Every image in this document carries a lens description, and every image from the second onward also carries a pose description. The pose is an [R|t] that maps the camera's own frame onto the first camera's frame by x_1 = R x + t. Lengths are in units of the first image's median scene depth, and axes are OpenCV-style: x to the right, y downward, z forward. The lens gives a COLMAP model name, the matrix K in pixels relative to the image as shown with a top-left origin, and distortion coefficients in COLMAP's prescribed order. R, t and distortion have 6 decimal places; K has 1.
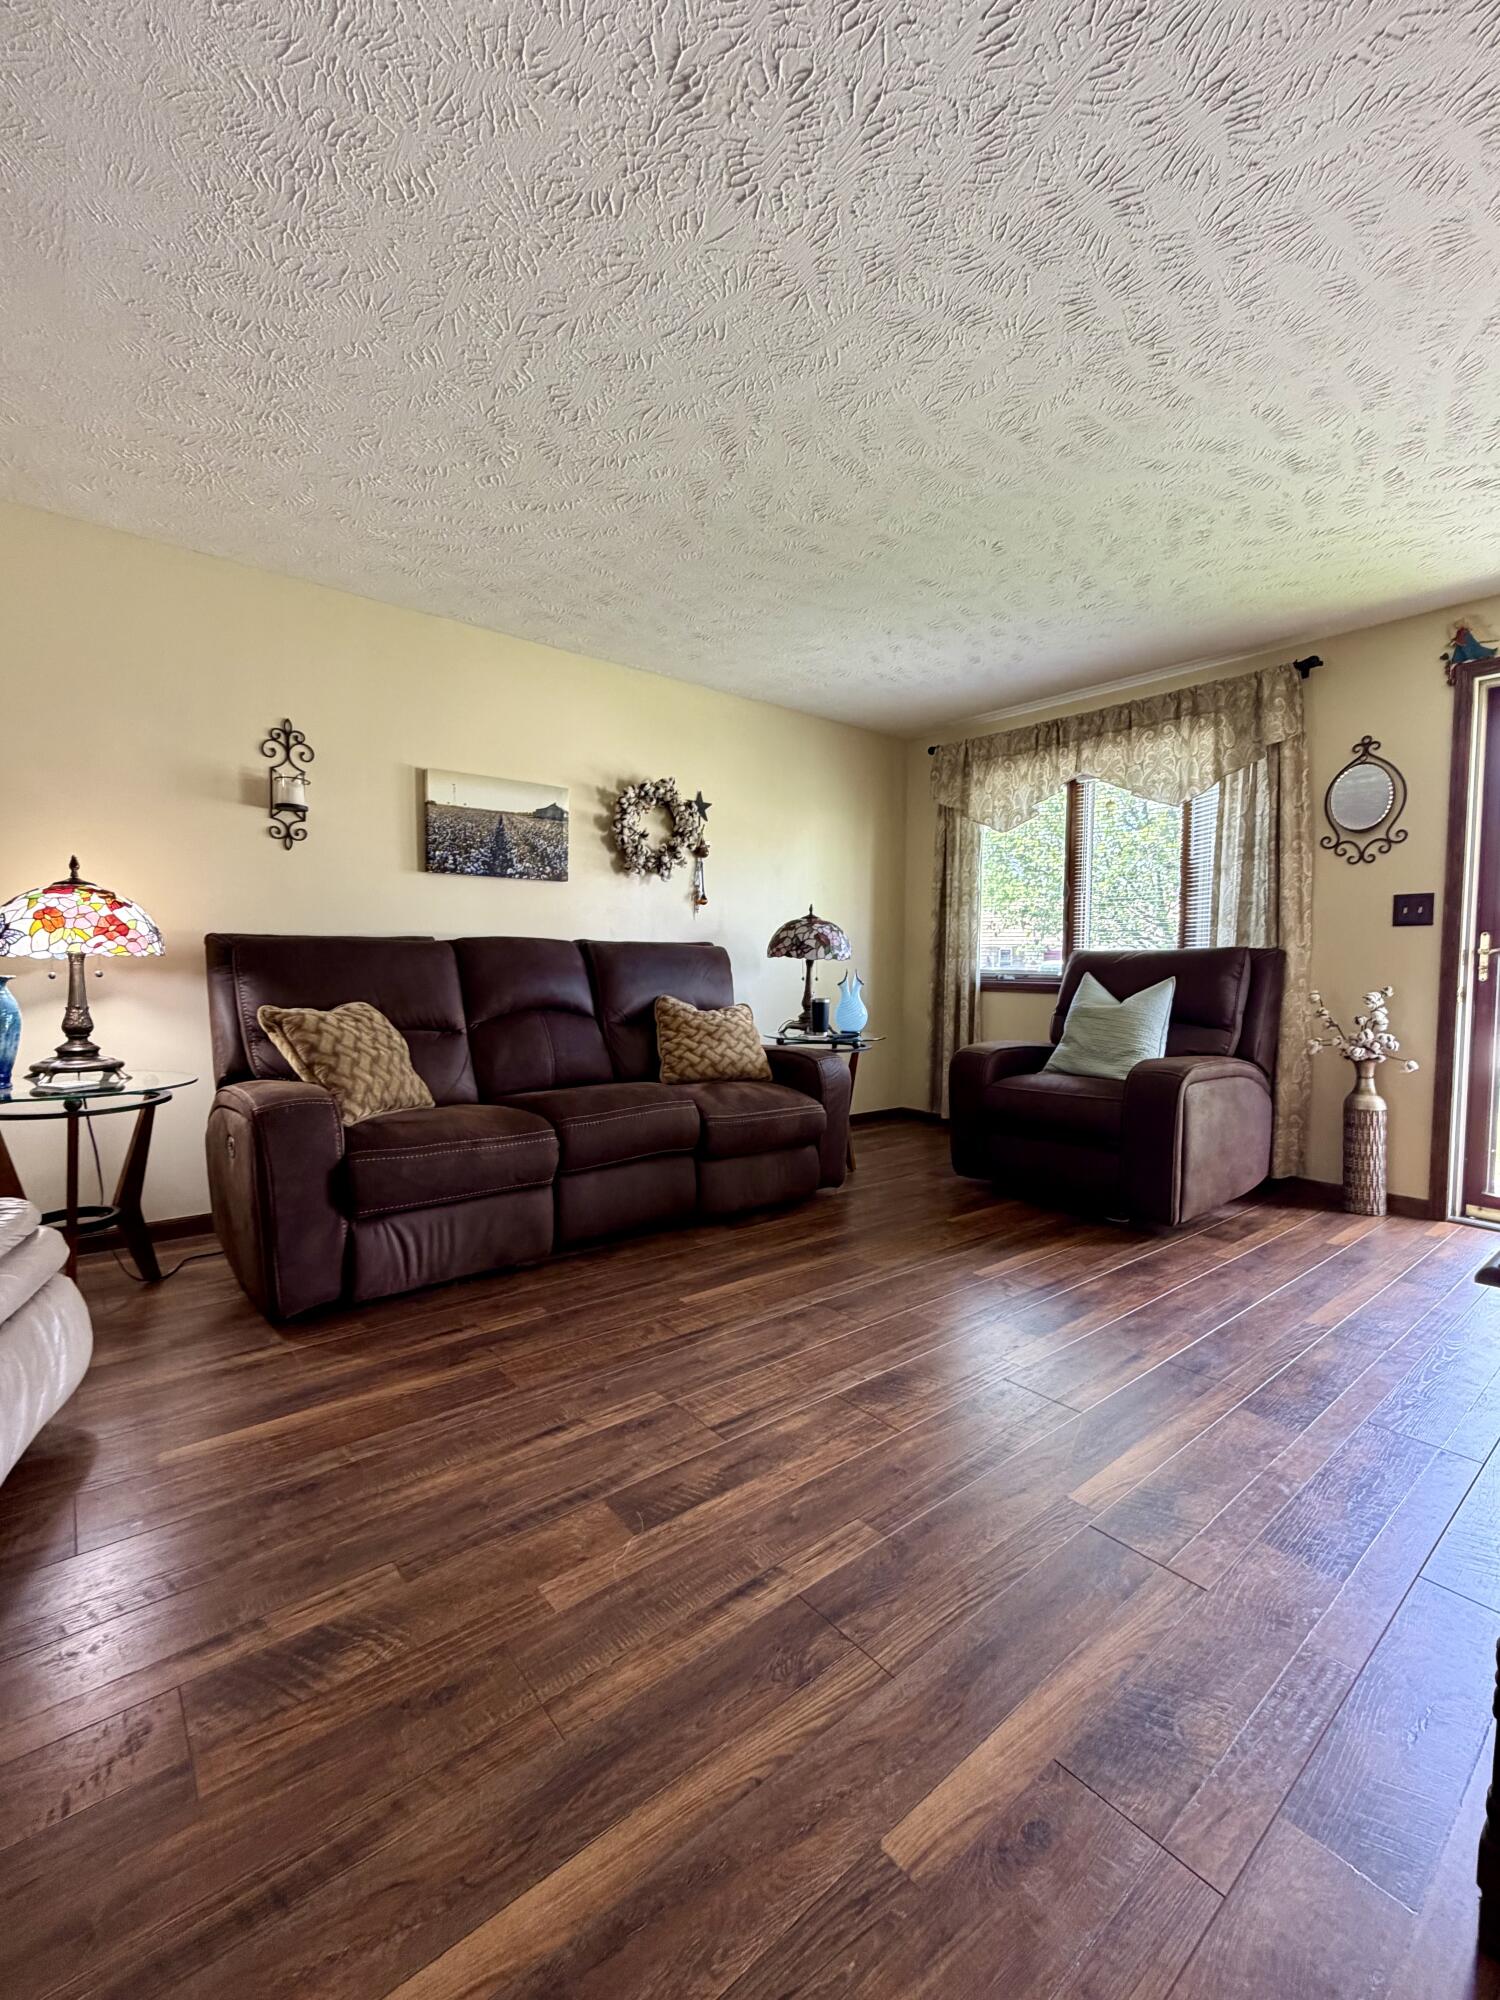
lens RADIAL K [[856.2, 0, 754.4], [0, 856.2, 994.0], [0, 0, 1]] dist [-0.000066, 0.000381]
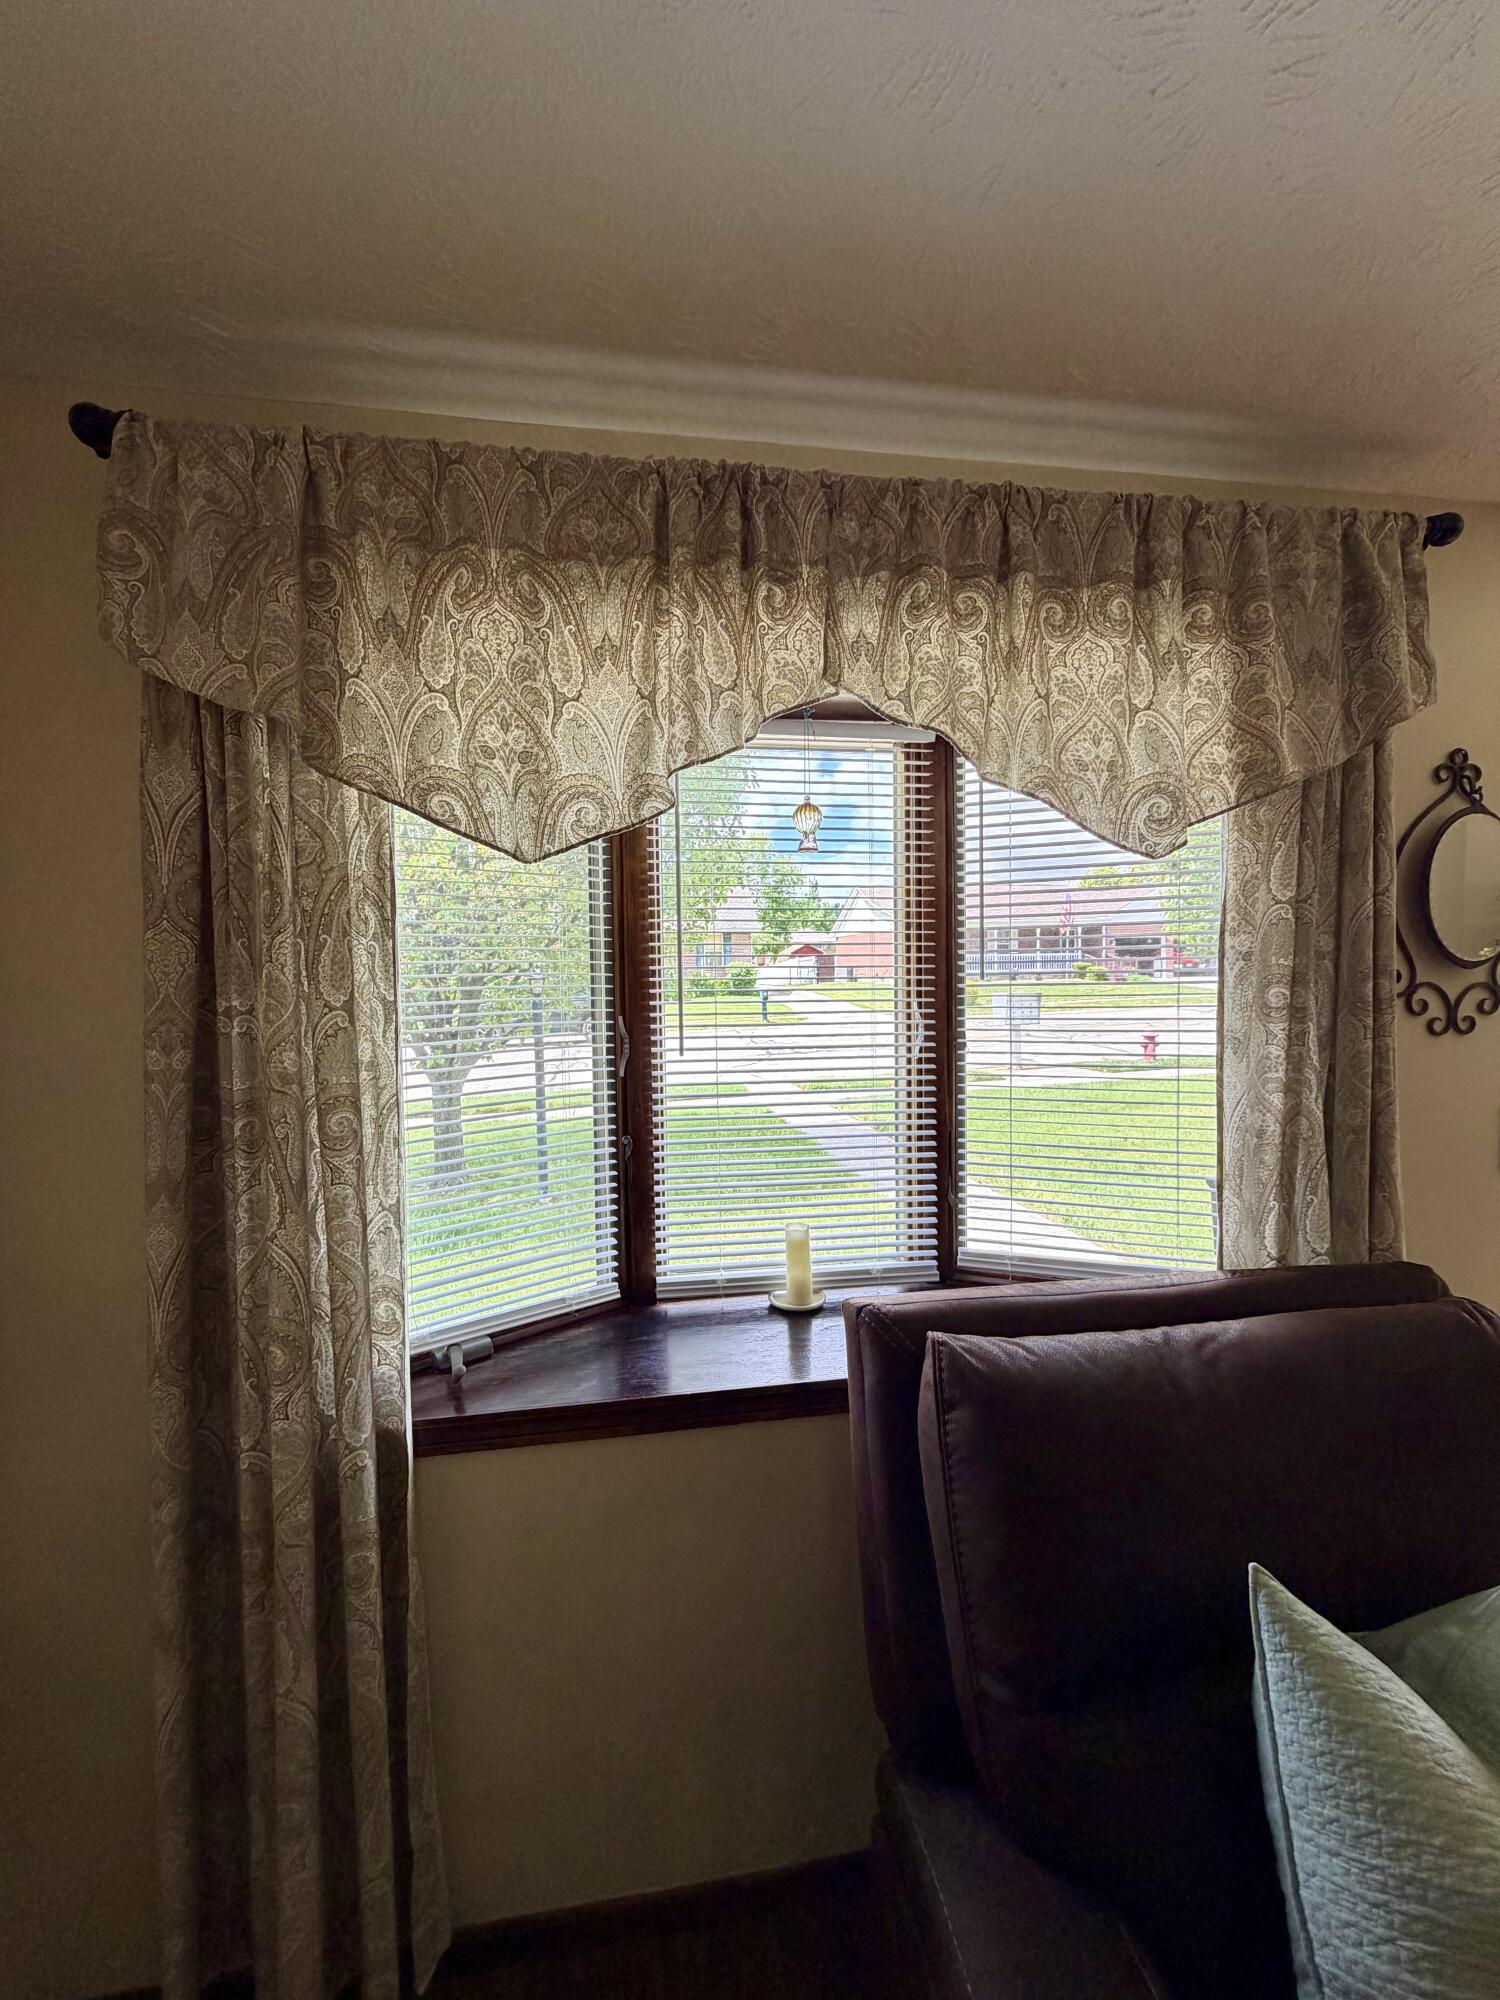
lens RADIAL K [[797.1, 0, 758.1], [0, 797.1, 995.2], [0, 0, 1]] dist [0.000134, 0.000029]
pose [[0.519718, -0.048240, 0.852975, 0.160076], [0.050315, 0.998400, 0.025808, -0.191880], [-0.852855, 0.029505, 0.521313, 1.036762]]
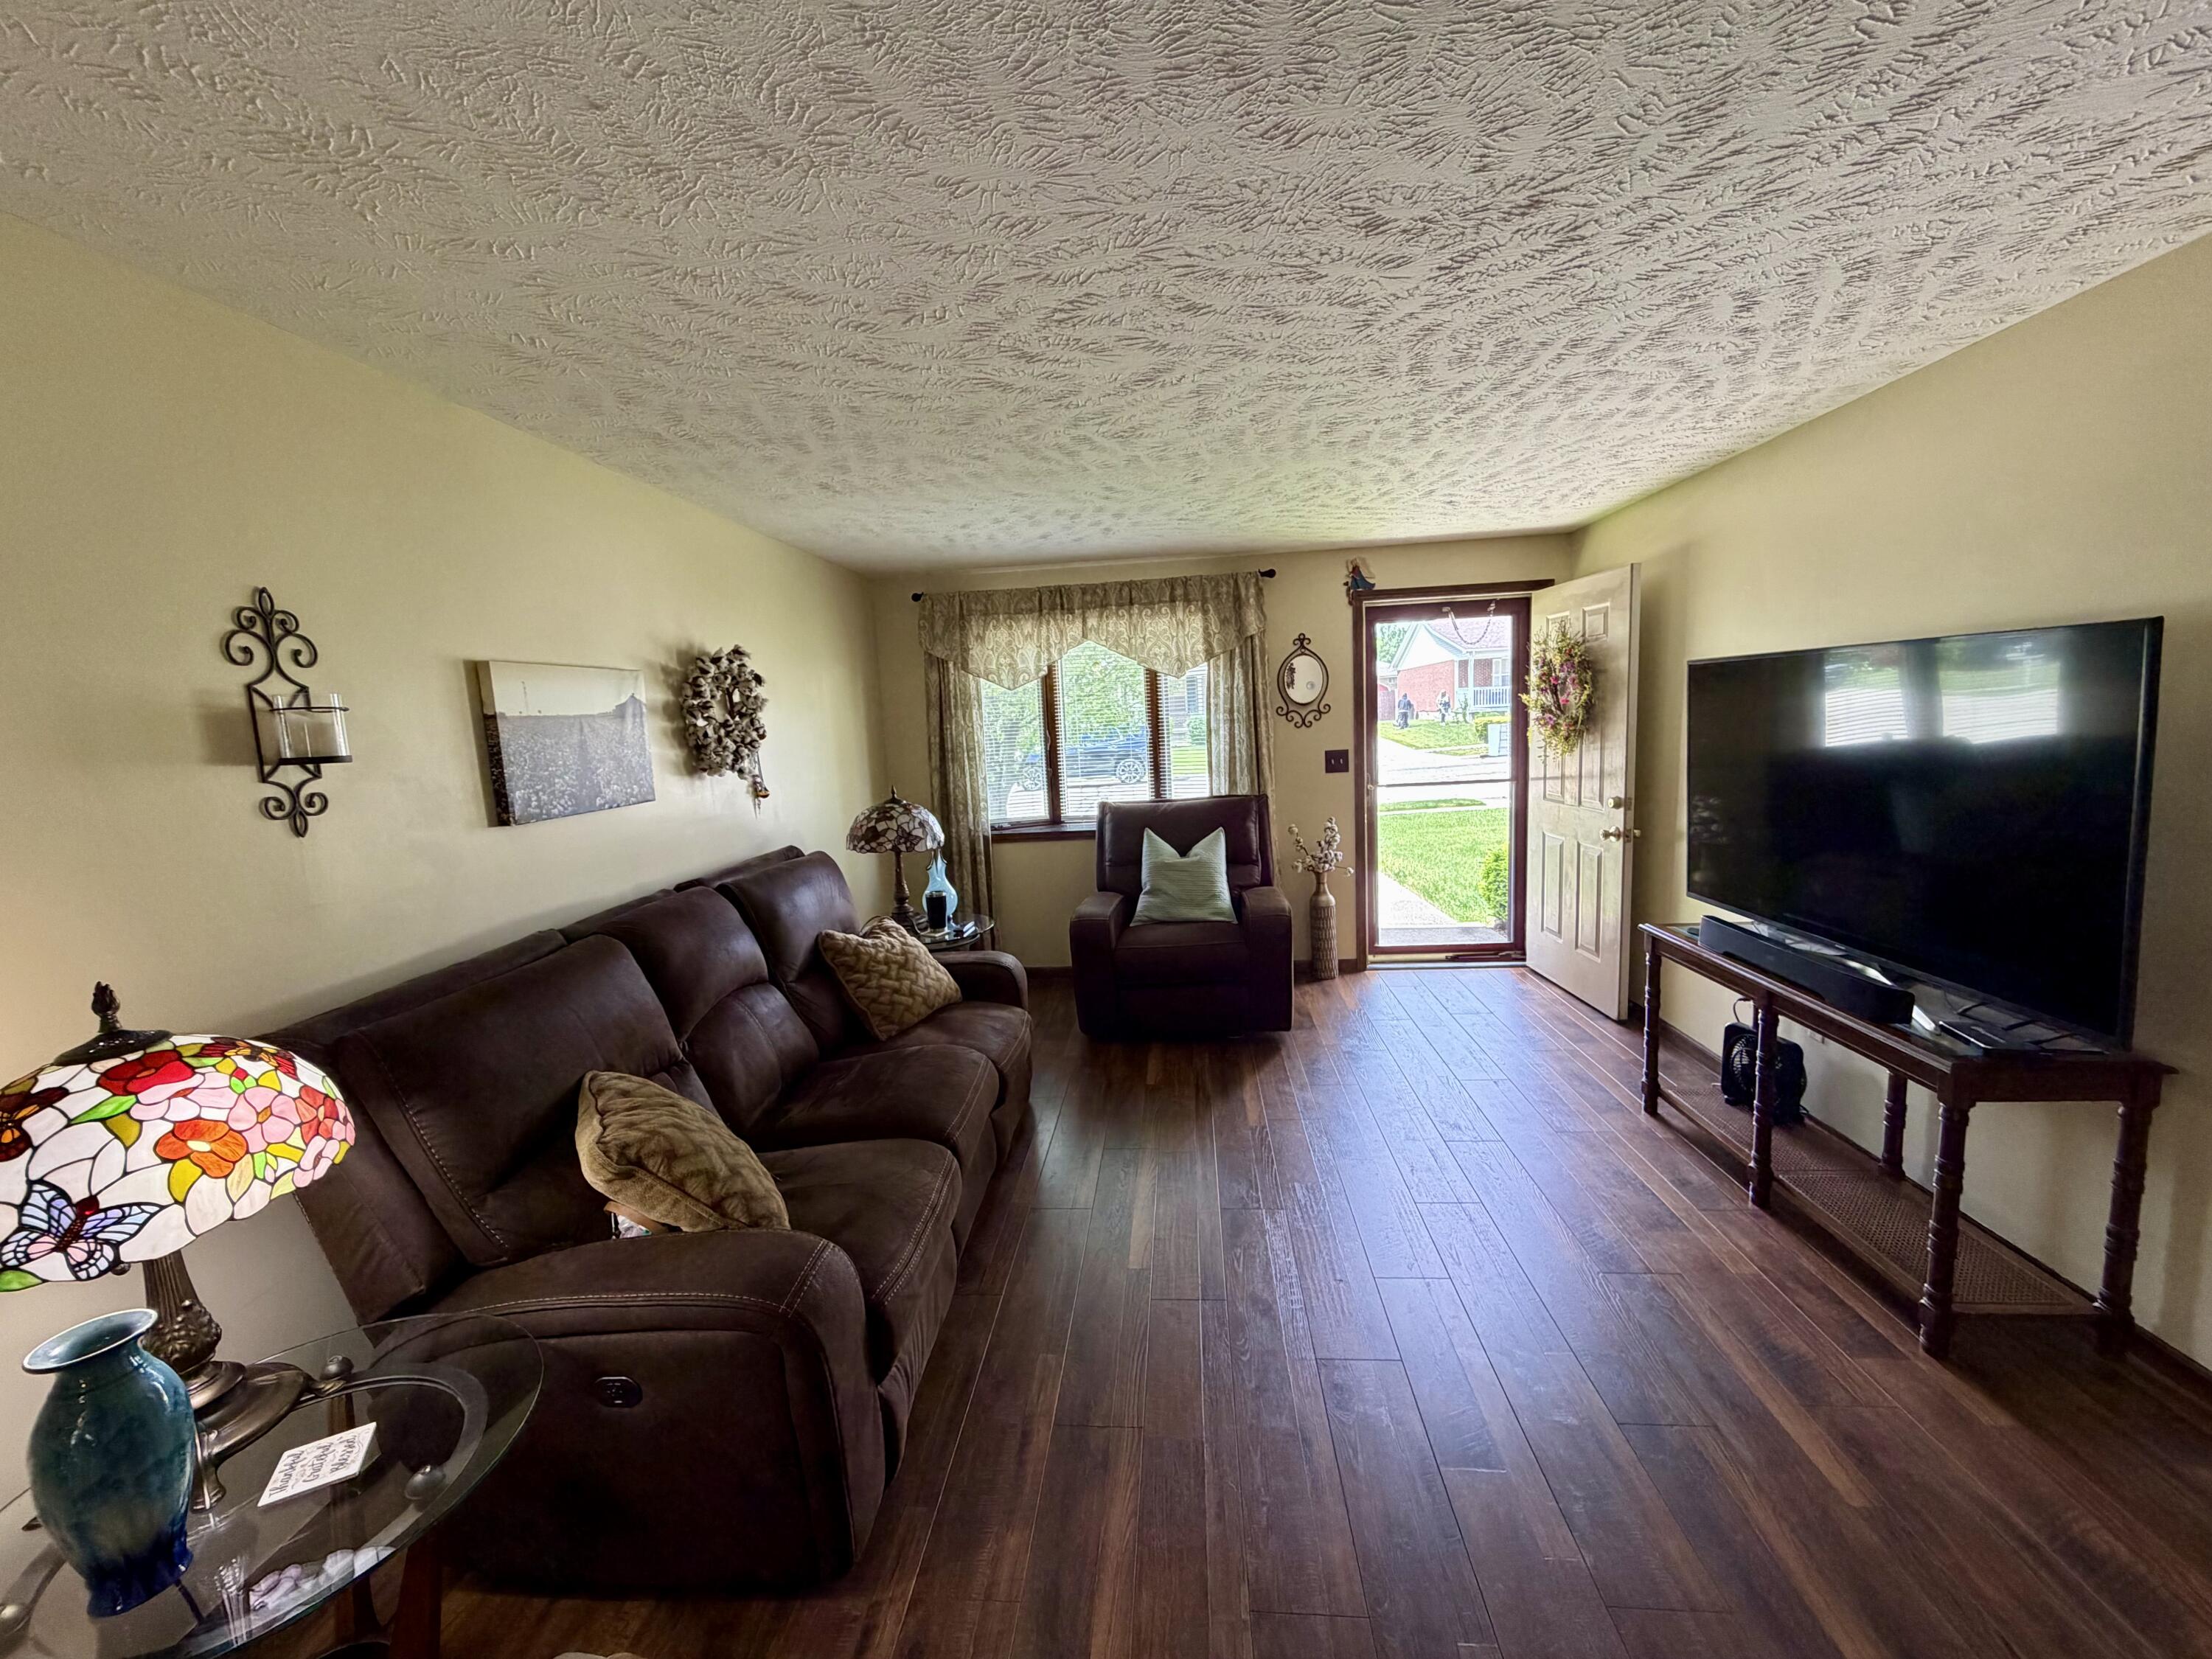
lens RADIAL K [[881.6, 0, 1124.5], [0, 881.6, 822.6], [0, 0, 1]] dist [0.000134, 0.000029]
pose [[0.697225, -0.128654, 0.705213, -0.475867], [0.082651, 0.991630, 0.099191, -0.156744], [-0.712072, -0.010872, 0.702023, 0.205195]]
